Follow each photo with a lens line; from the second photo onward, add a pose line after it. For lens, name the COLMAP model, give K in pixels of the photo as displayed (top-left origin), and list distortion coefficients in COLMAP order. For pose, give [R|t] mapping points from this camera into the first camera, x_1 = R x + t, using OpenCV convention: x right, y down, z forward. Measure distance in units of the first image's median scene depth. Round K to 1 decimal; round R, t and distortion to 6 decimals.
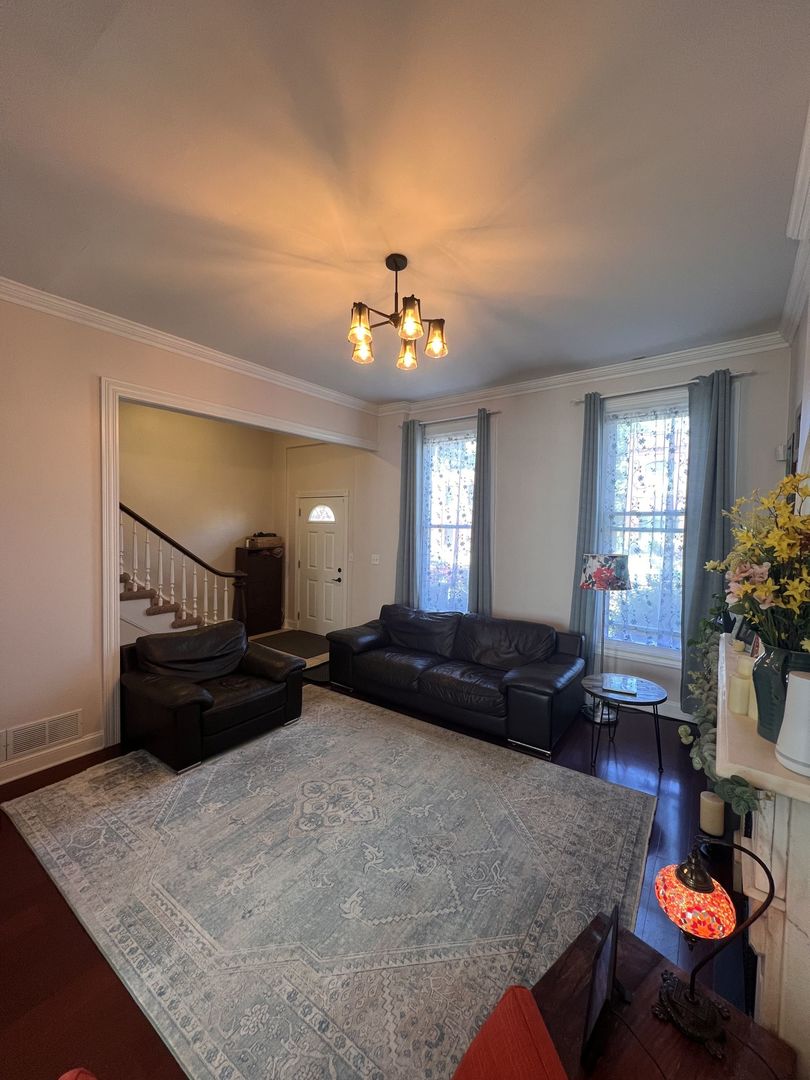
lens RADIAL K [[428.8, 0, 405.1], [0, 428.8, 543.6], [0, 0, 1]] dist [-0.002953, 0.000220]
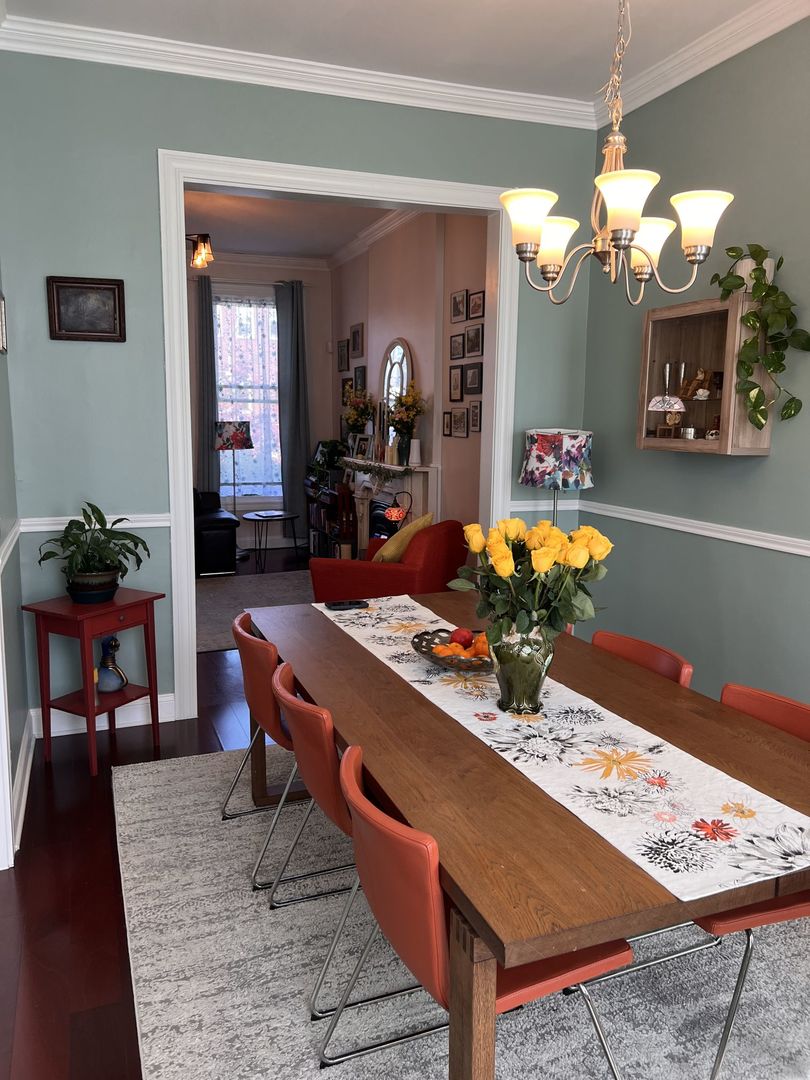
lens RADIAL K [[812.2, 0, 402.9], [0, 812.2, 544.5], [0, 0, 1]] dist [0.022386, -0.007582]
pose [[0.534854, -0.143021, 0.832752, -1.721793], [0.035567, 0.988508, 0.146928, 0.068932], [-0.844195, -0.048967, 0.533794, -0.891896]]
